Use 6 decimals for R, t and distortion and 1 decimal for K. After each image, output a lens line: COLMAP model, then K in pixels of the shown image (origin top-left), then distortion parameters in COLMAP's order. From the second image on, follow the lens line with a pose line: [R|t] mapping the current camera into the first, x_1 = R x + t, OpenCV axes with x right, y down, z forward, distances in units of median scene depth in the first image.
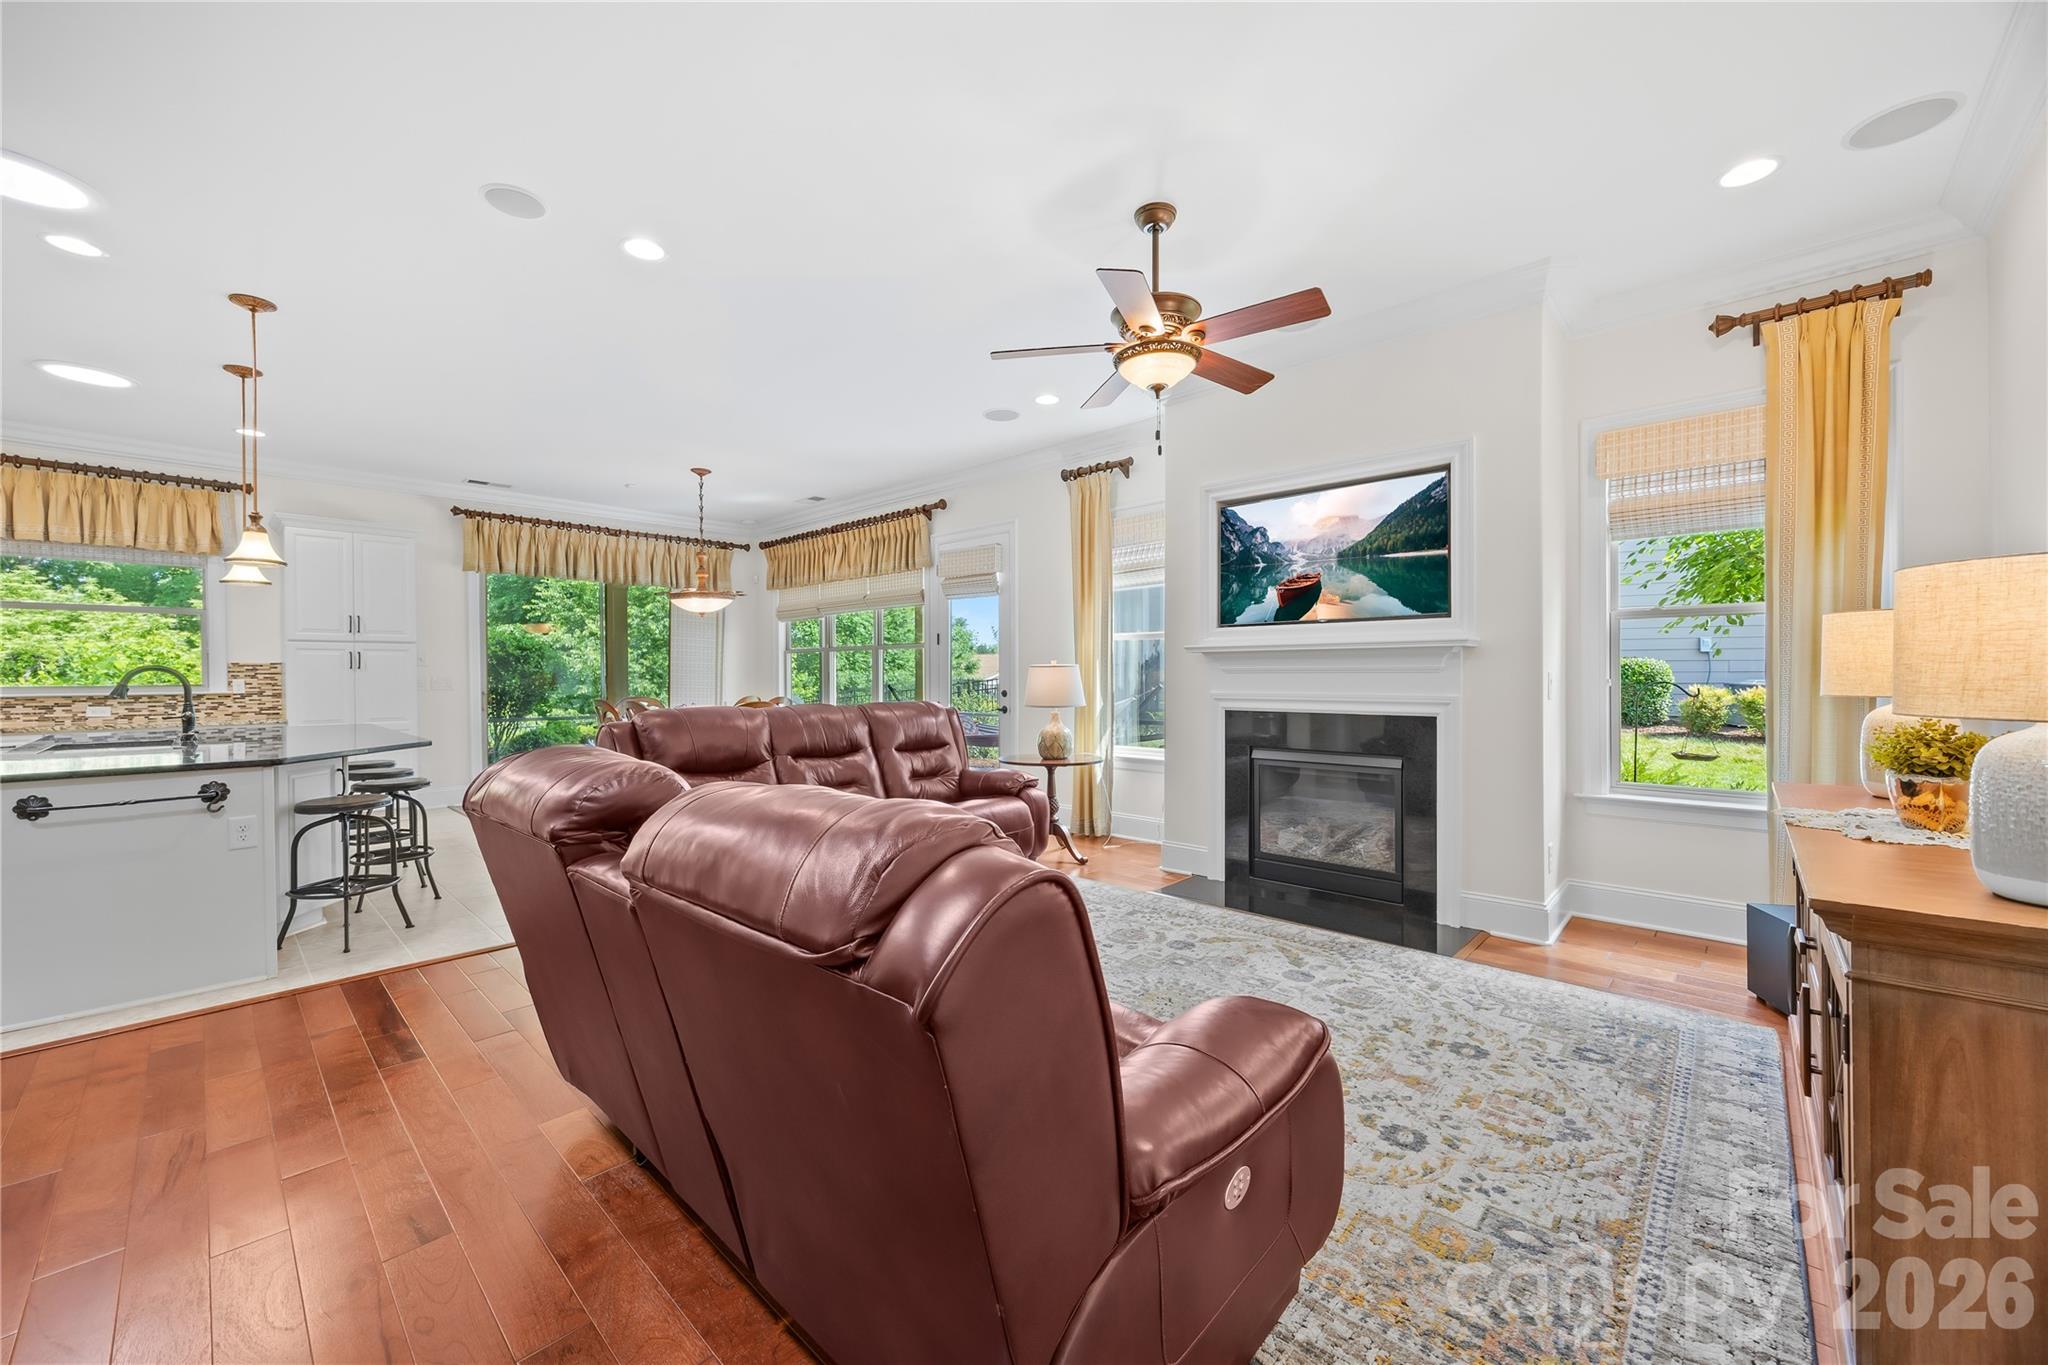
lens RADIAL K [[780.6, 0, 1006.1], [0, 780.6, 681.9], [0, 0, 1]] dist [-0.001704, -0.000096]
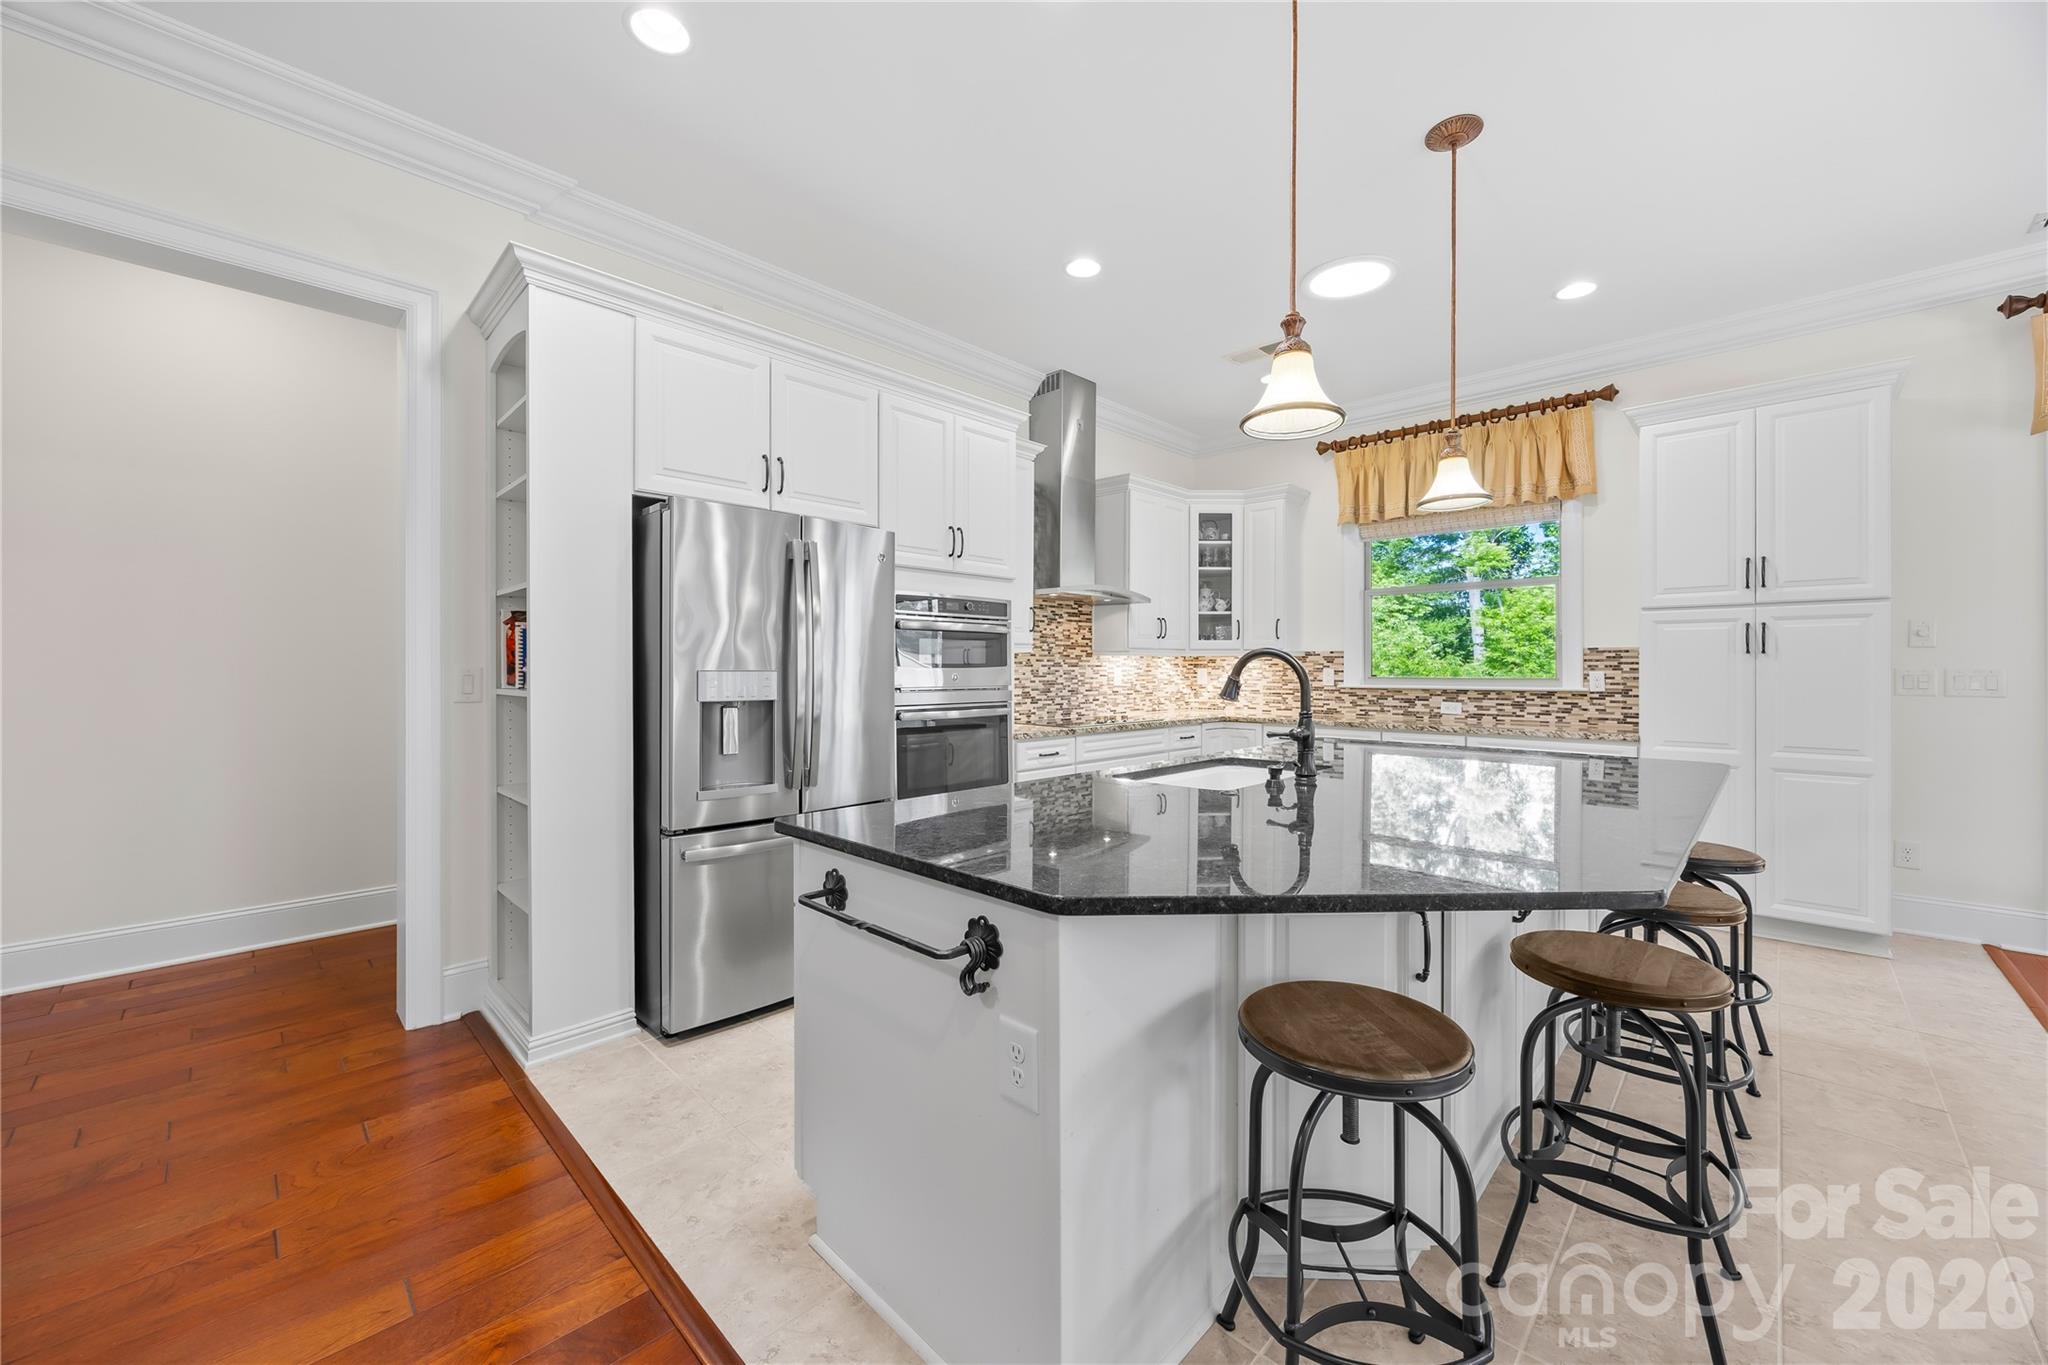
lens RADIAL K [[781.3, 0, 1018.4], [0, 781.3, 663.6], [0, 0, 1]] dist [-0.003362, 0.000276]
pose [[-0.003839, -0.001765, -0.999991, -0.392173], [-0.010930, 0.999939, -0.001723, -0.004463], [0.999933, 0.010923, -0.003858, 0.665587]]
